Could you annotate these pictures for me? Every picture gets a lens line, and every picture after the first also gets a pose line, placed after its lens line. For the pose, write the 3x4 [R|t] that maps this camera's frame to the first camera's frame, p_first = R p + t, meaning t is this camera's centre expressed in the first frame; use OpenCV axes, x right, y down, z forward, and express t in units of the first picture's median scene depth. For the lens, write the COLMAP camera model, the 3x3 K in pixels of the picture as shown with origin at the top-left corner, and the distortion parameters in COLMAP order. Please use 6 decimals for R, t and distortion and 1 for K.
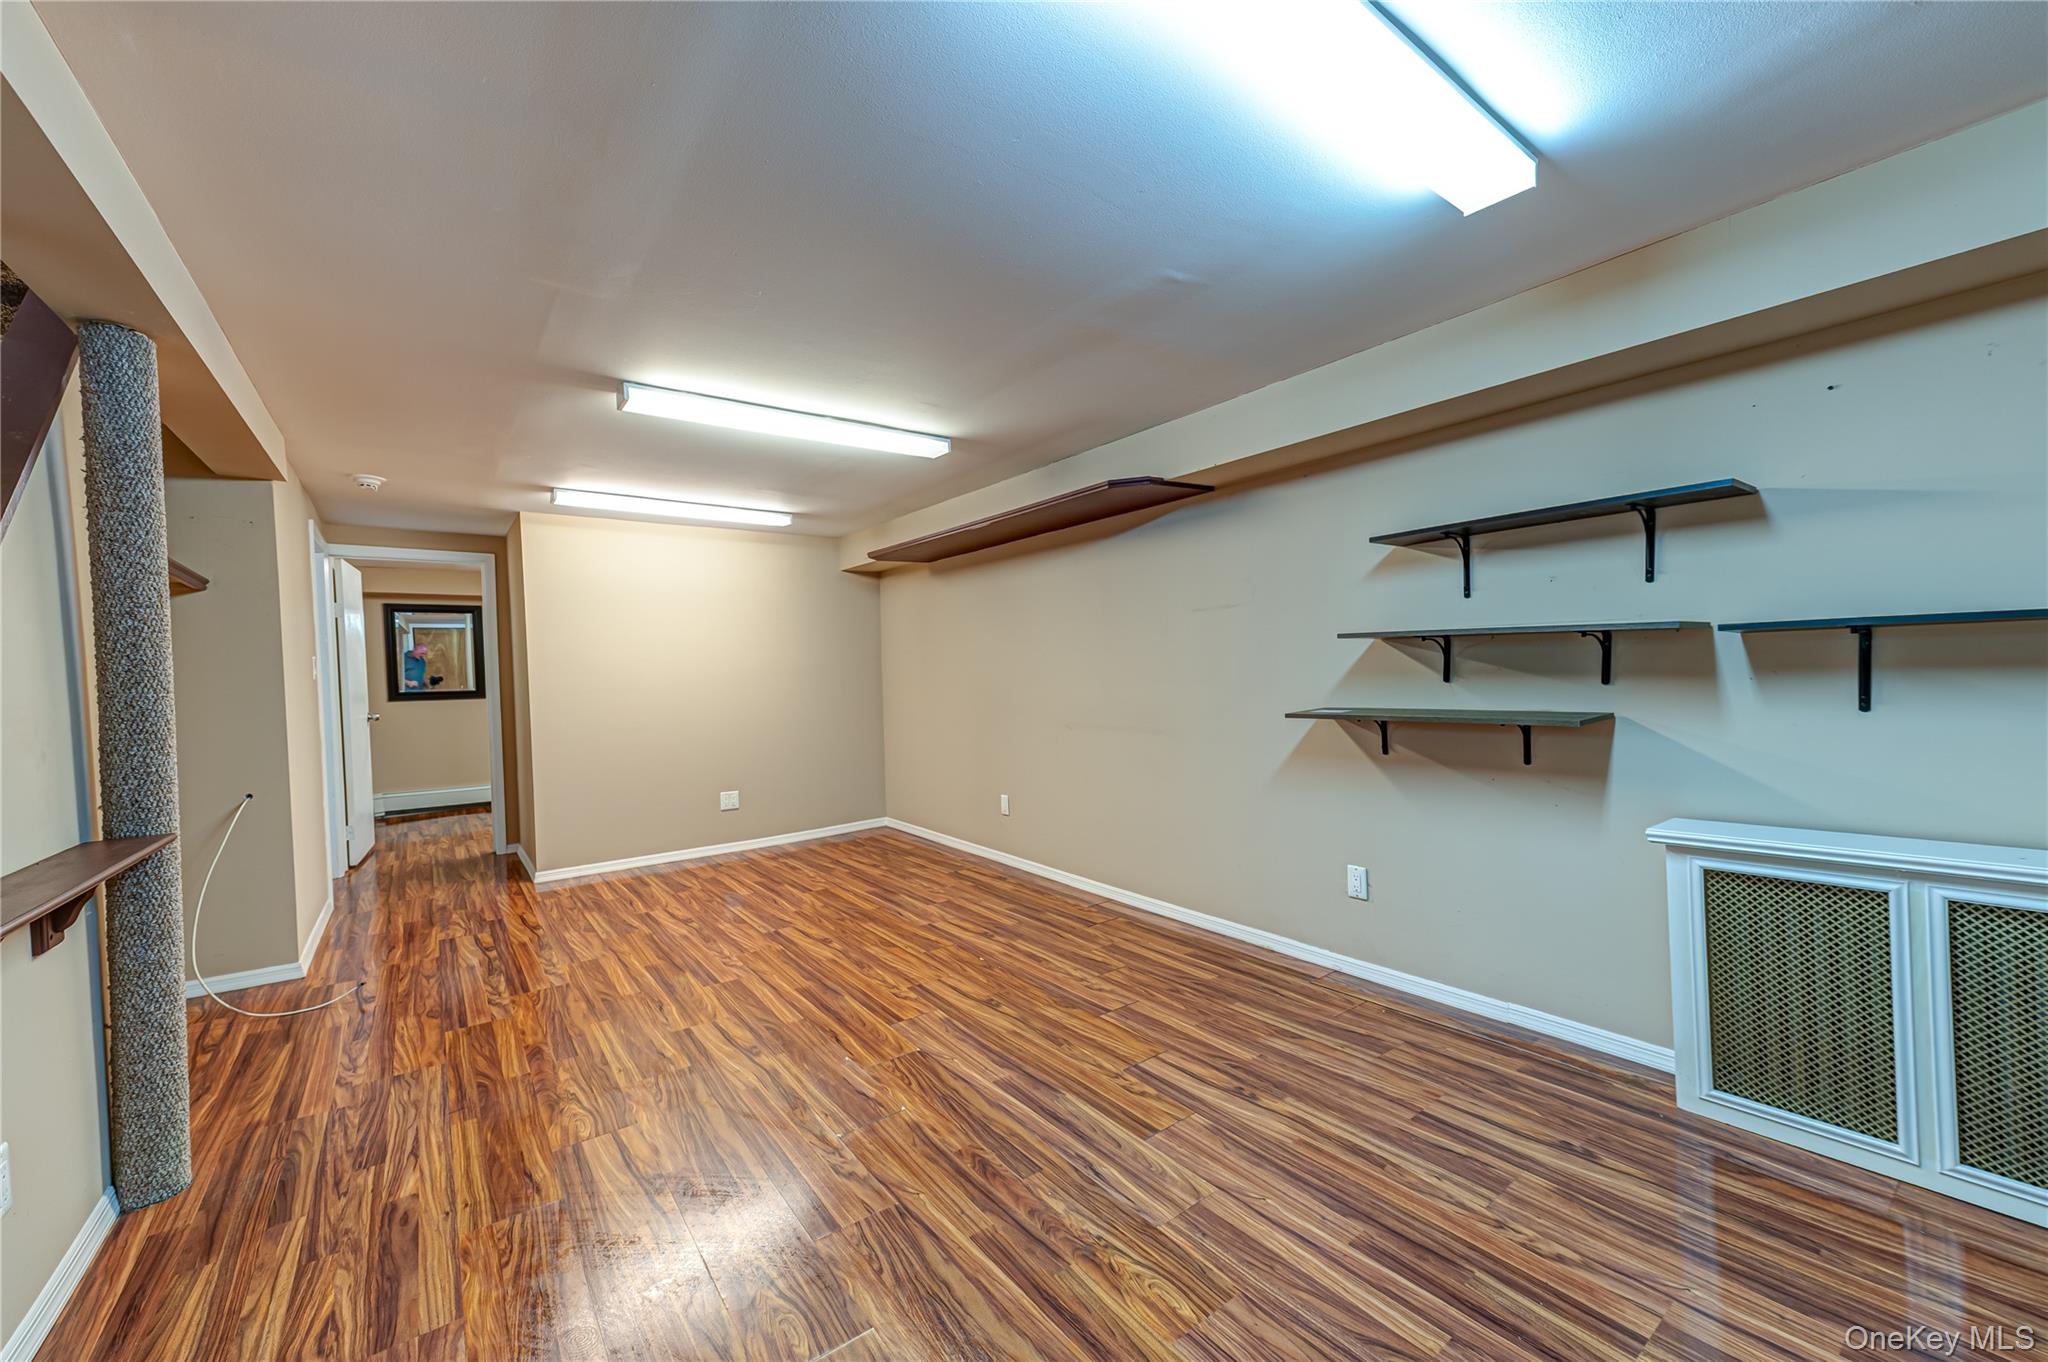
lens RADIAL K [[806.2, 0, 1023.3], [0, 806.2, 685.3], [0, 0, 1]] dist [0.012929, -0.000471]
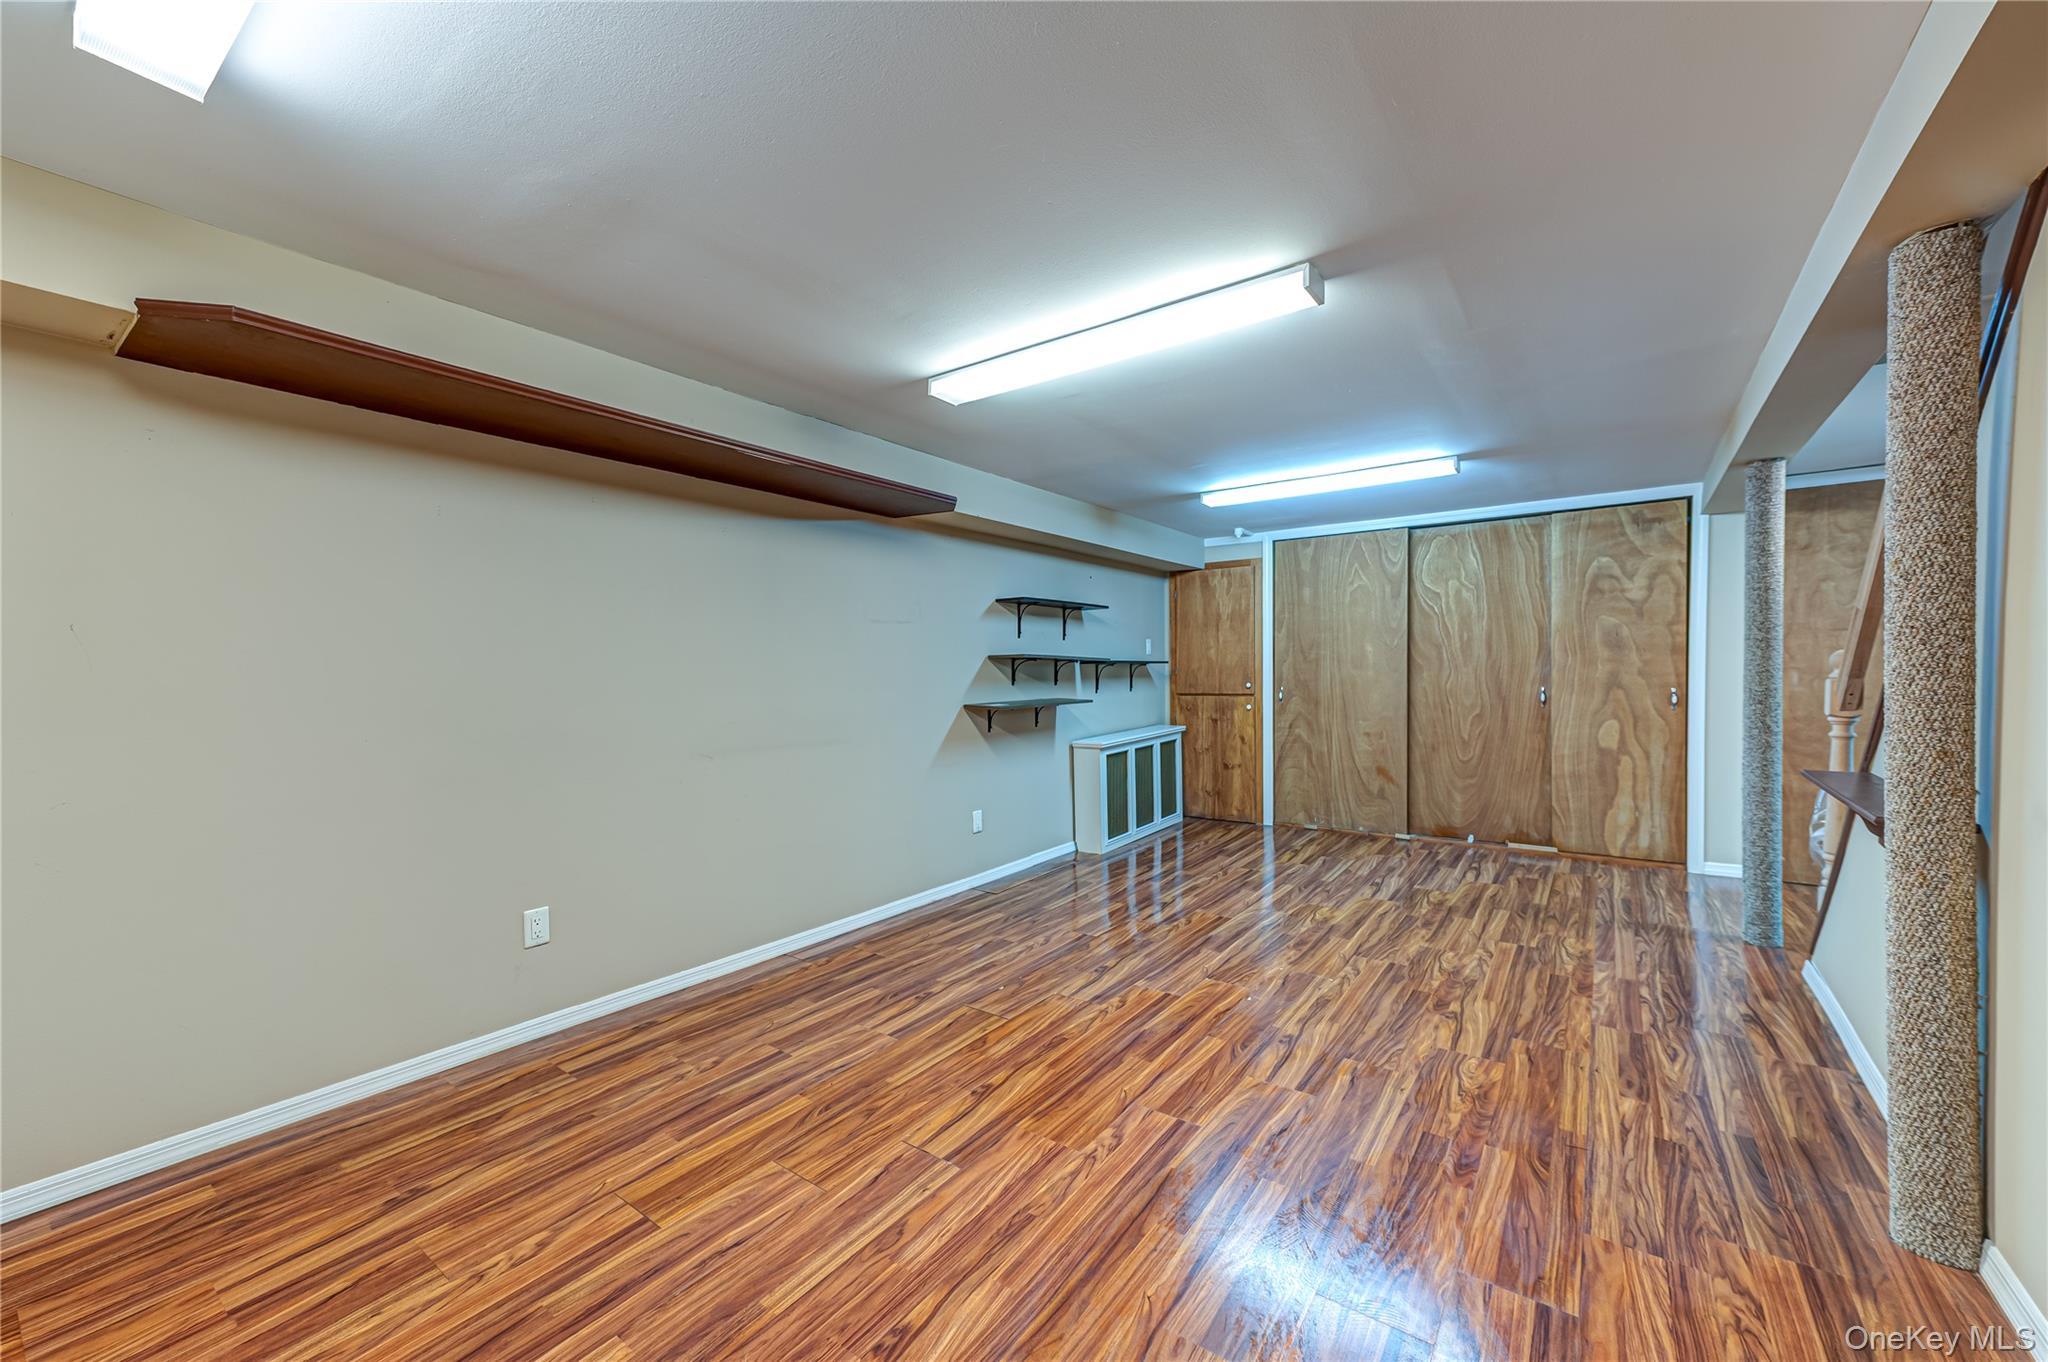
lens RADIAL K [[814.8, 0, 994.9], [0, 814.8, 709.9], [0, 0, 1]] dist [0.012354, 0.000546]
pose [[-0.284728, -0.016660, 0.958463, -1.069804], [0.038506, 0.998843, 0.028801, -0.003897], [-0.957835, 0.045108, -0.283757, 1.441760]]
